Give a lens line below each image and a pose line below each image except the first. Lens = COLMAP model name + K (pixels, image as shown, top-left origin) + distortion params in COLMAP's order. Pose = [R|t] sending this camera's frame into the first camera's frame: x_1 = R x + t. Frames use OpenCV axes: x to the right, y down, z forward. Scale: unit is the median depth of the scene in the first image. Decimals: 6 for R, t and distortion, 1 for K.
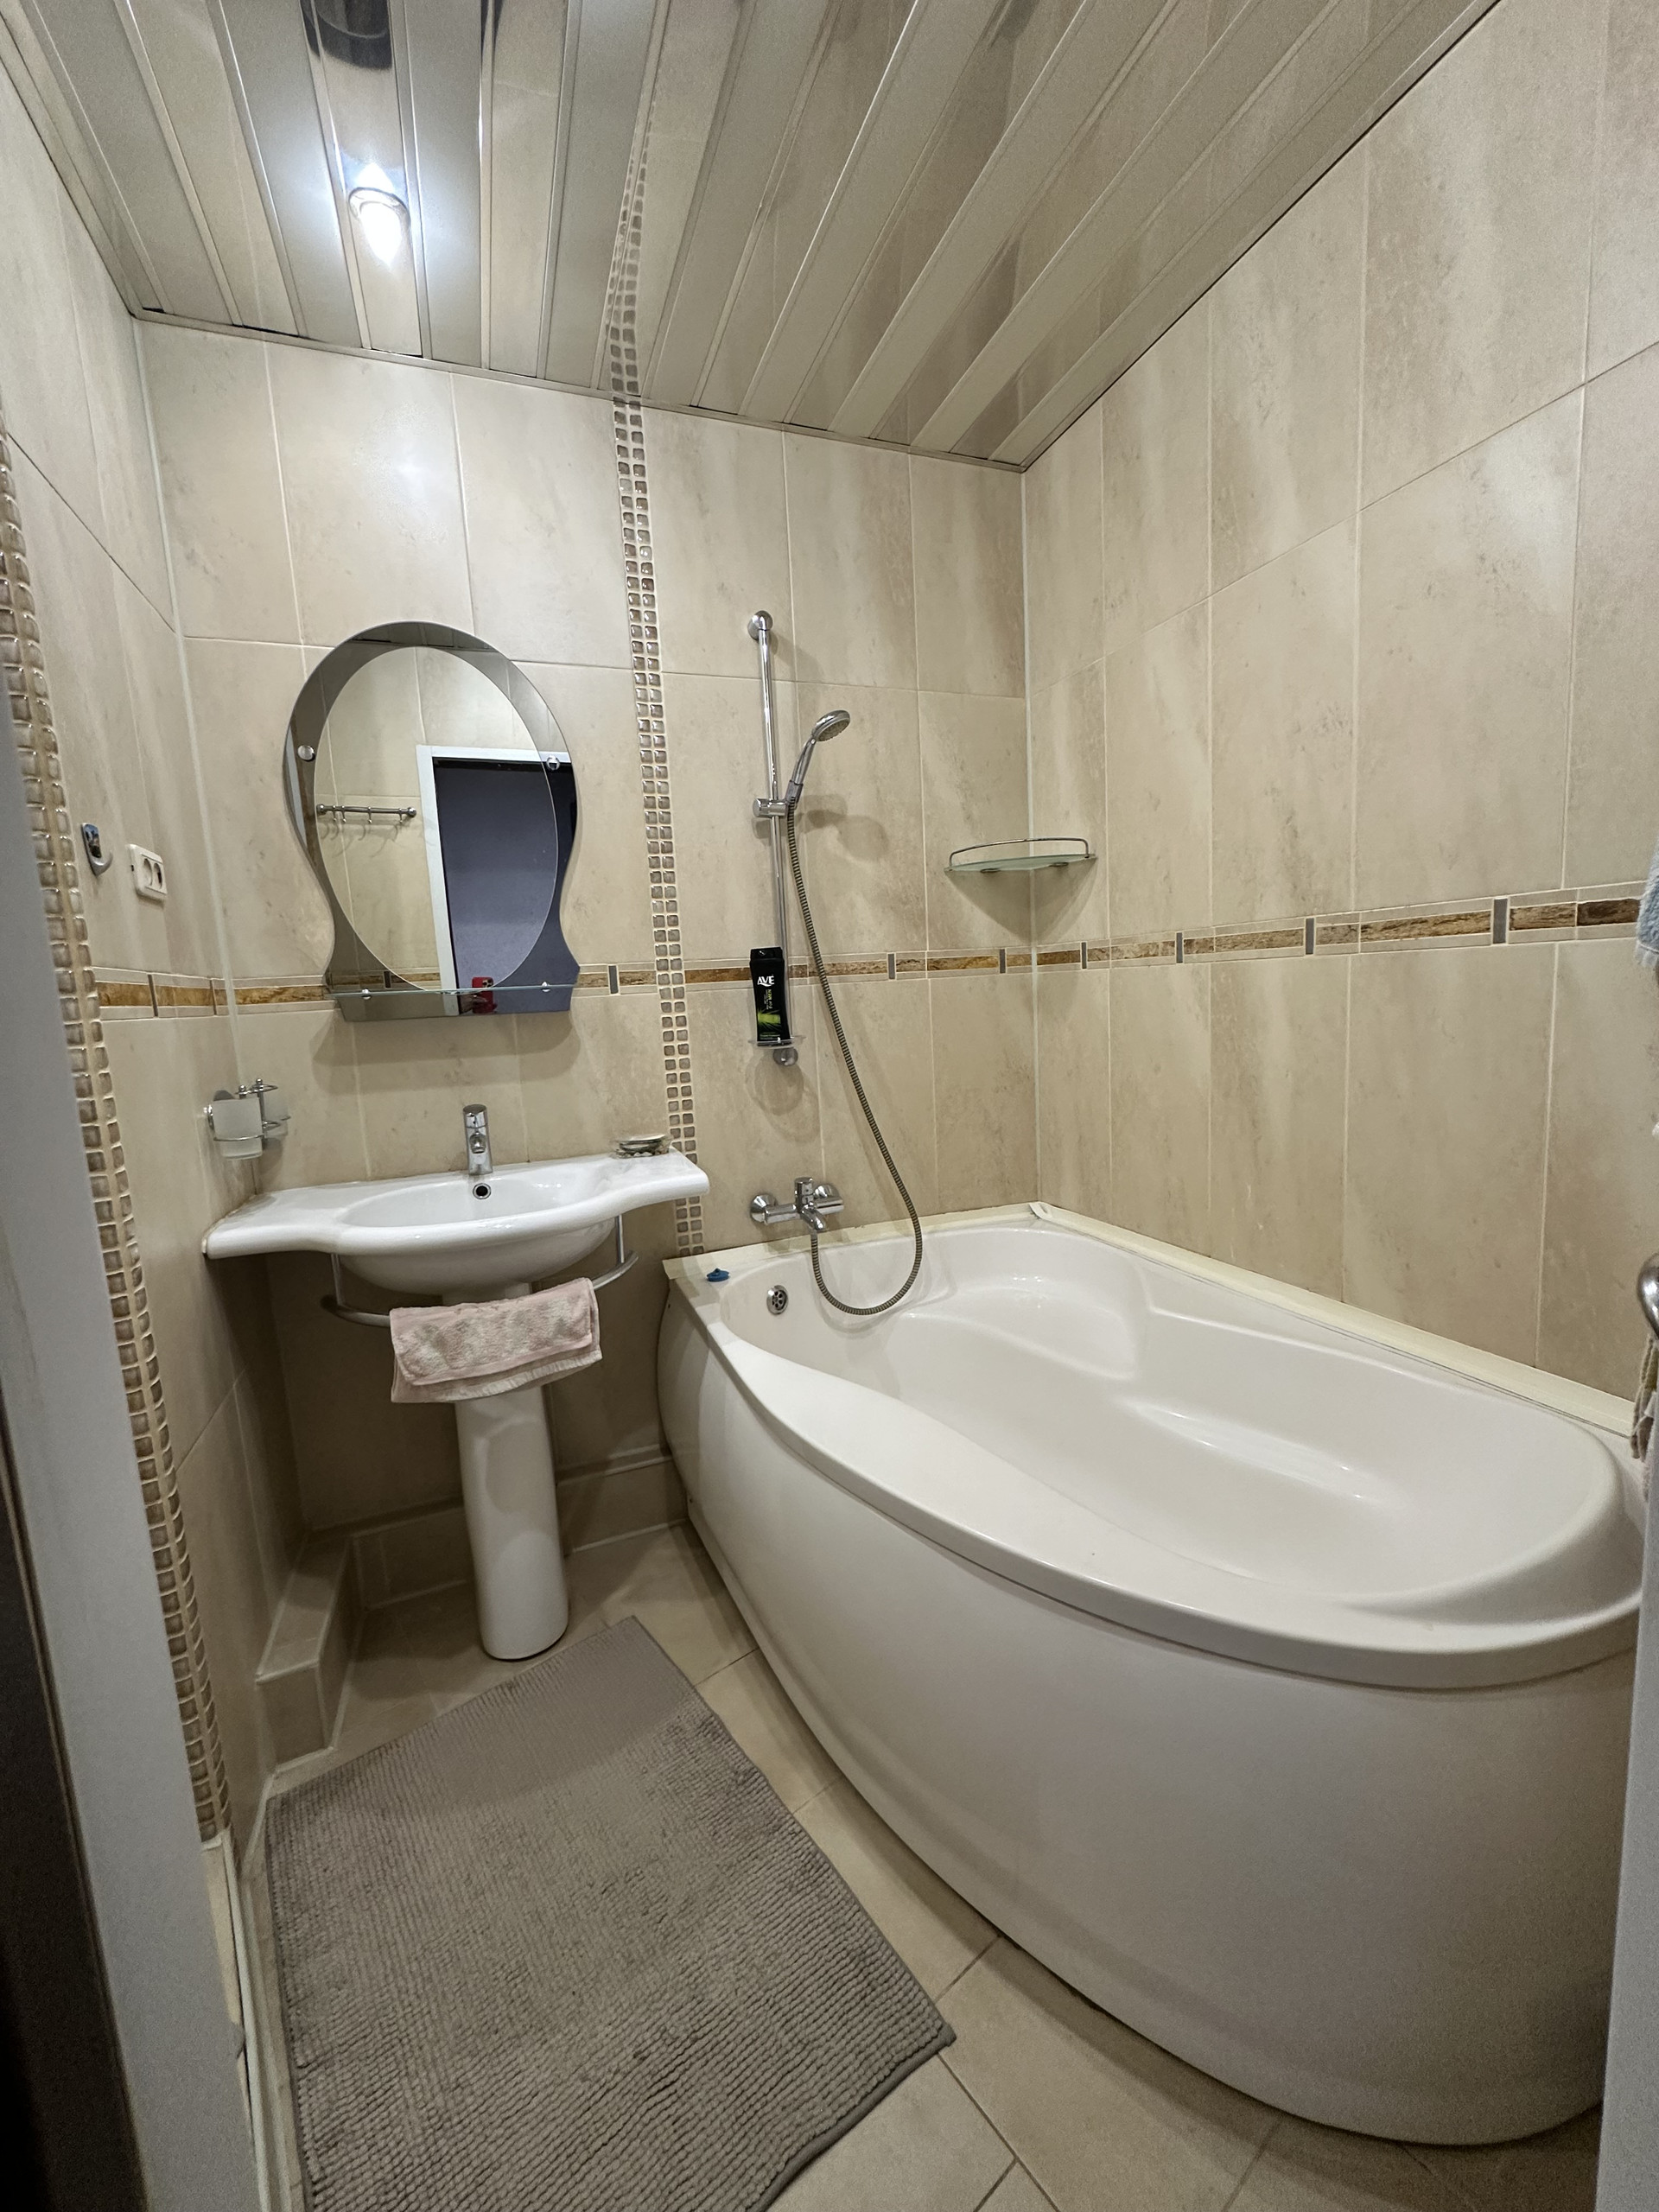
lens RADIAL K [[890.5, 0, 831.8], [0, 890.5, 1101.0], [0, 0, 1]] dist [-0.000466, 0.000599]
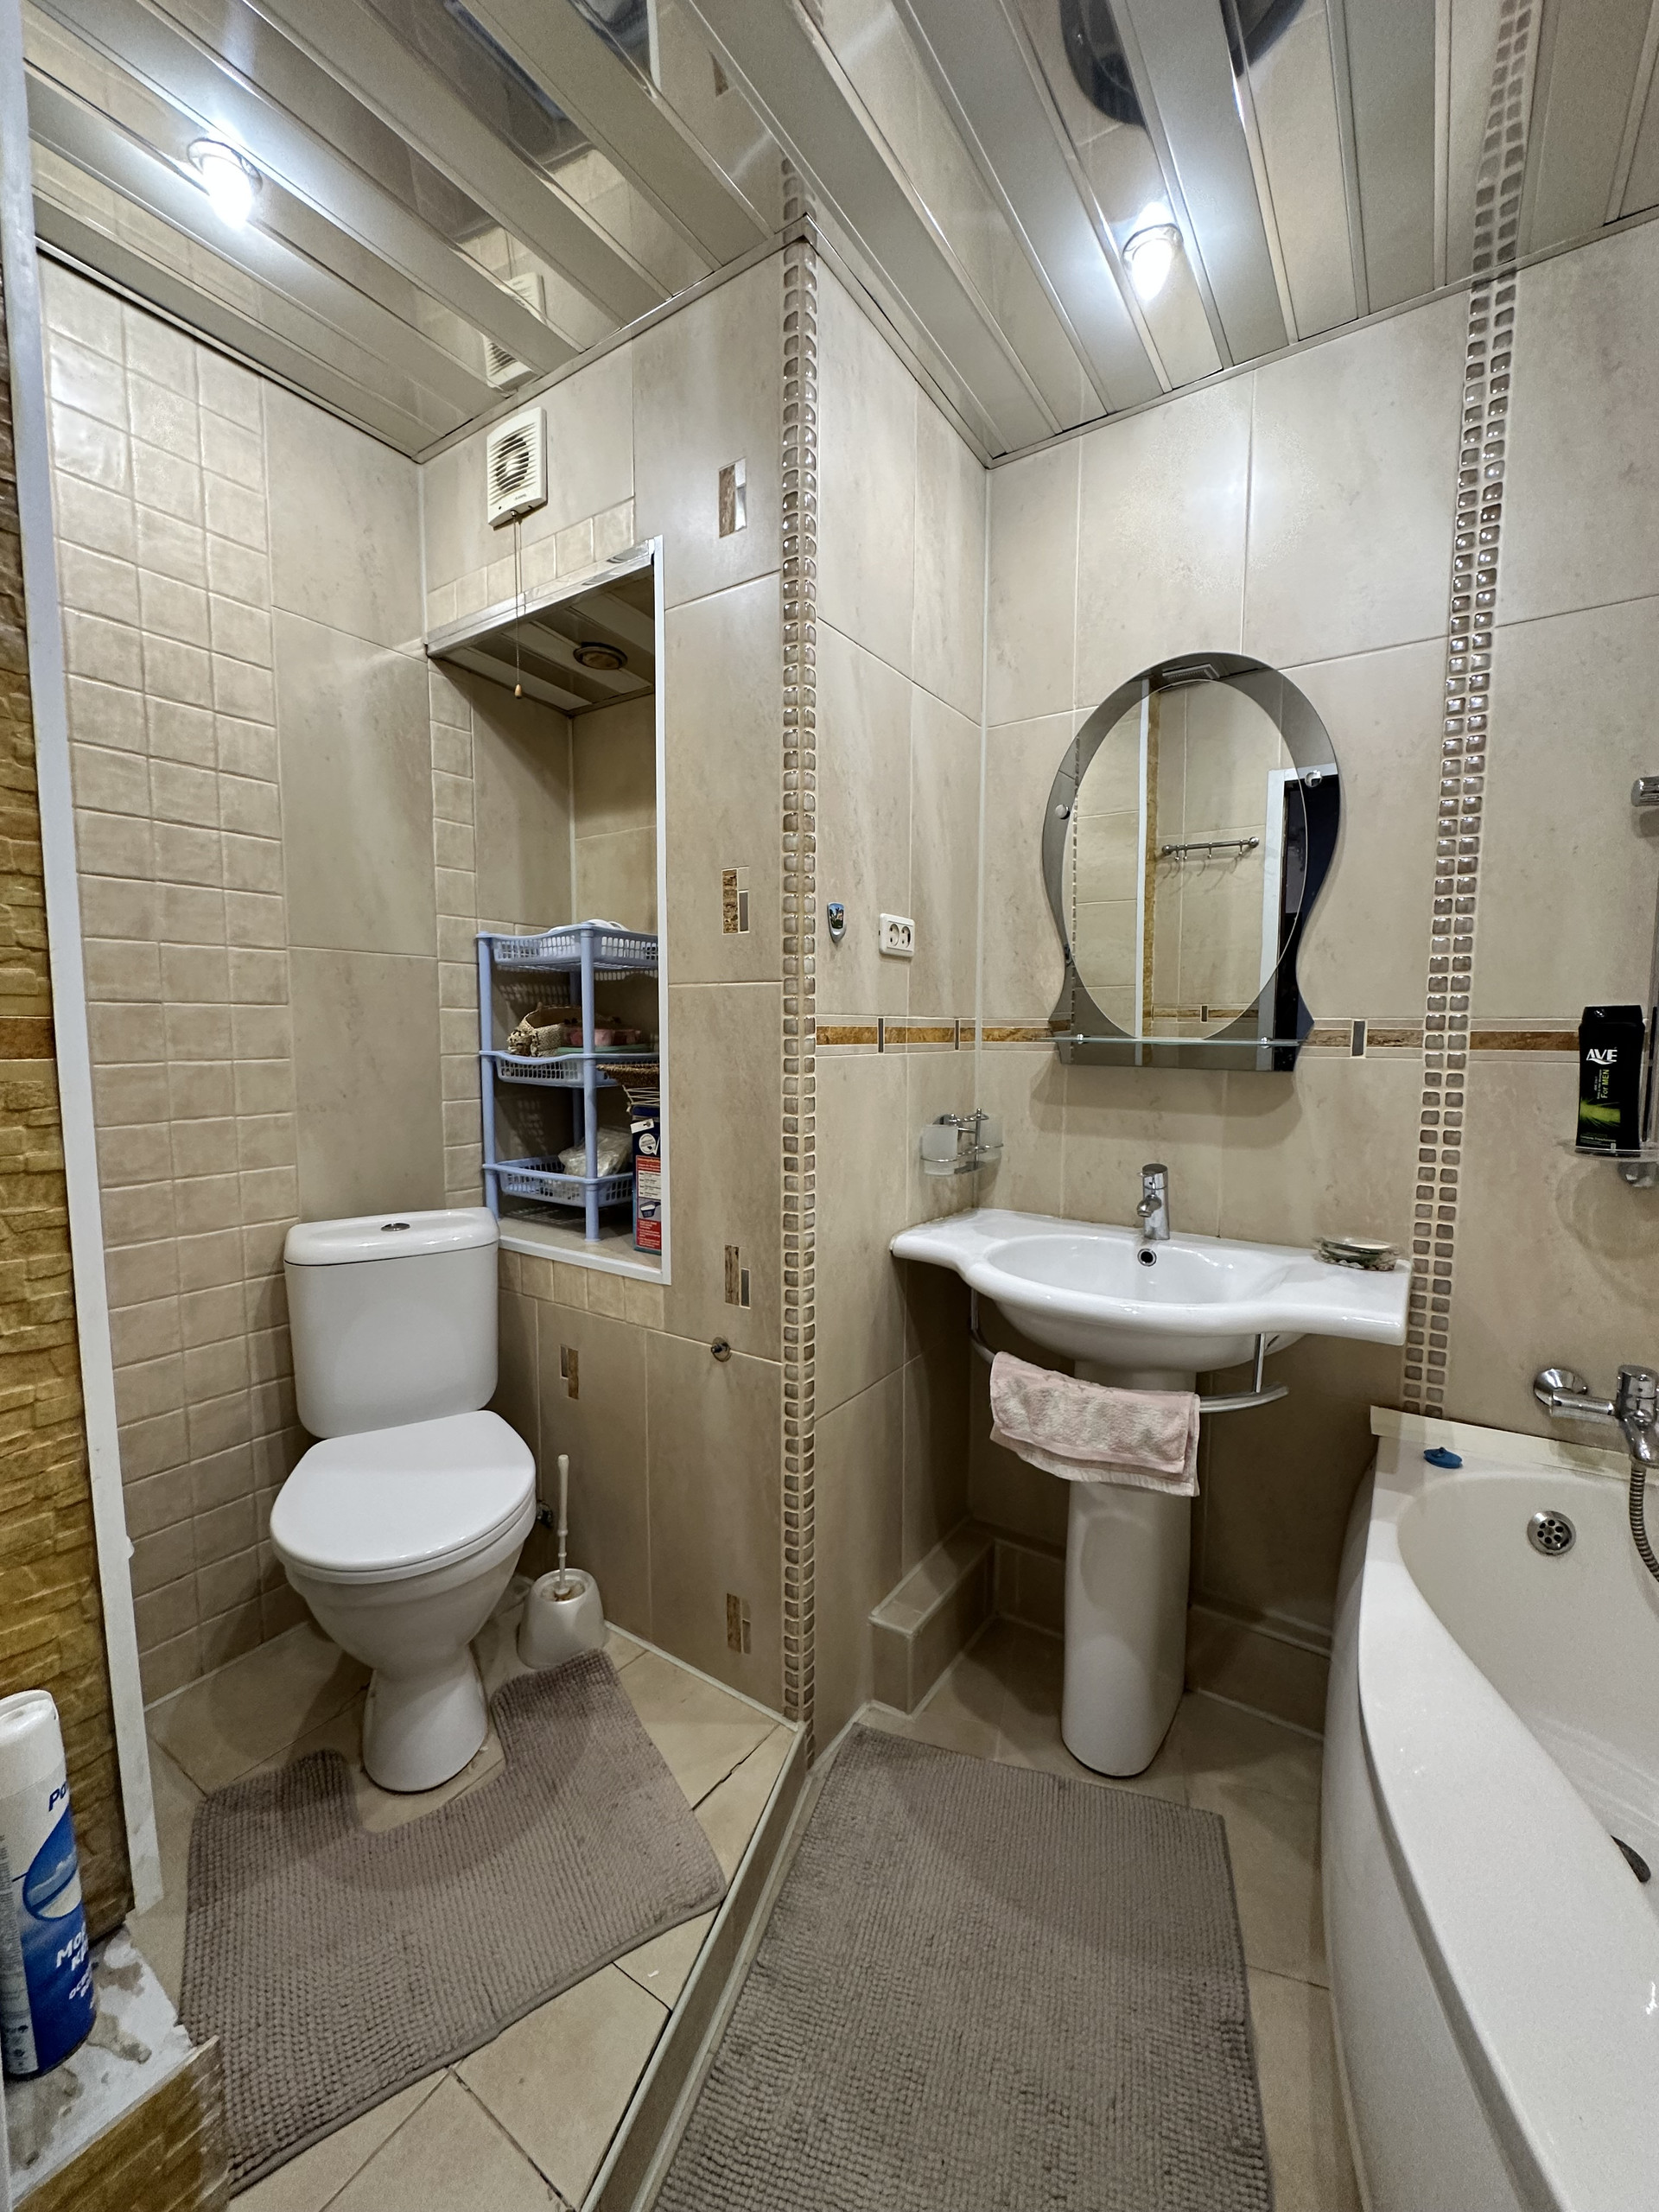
lens RADIAL K [[890.5, 0, 830.5], [0, 890.5, 1101.5], [0, 0, 1]] dist [-0.000466, 0.000599]
pose [[0.568469, 0.124655, -0.813206, 0.155017], [-0.141819, 0.988505, 0.052388, -0.061398], [0.810389, 0.085547, 0.579613, 0.178527]]
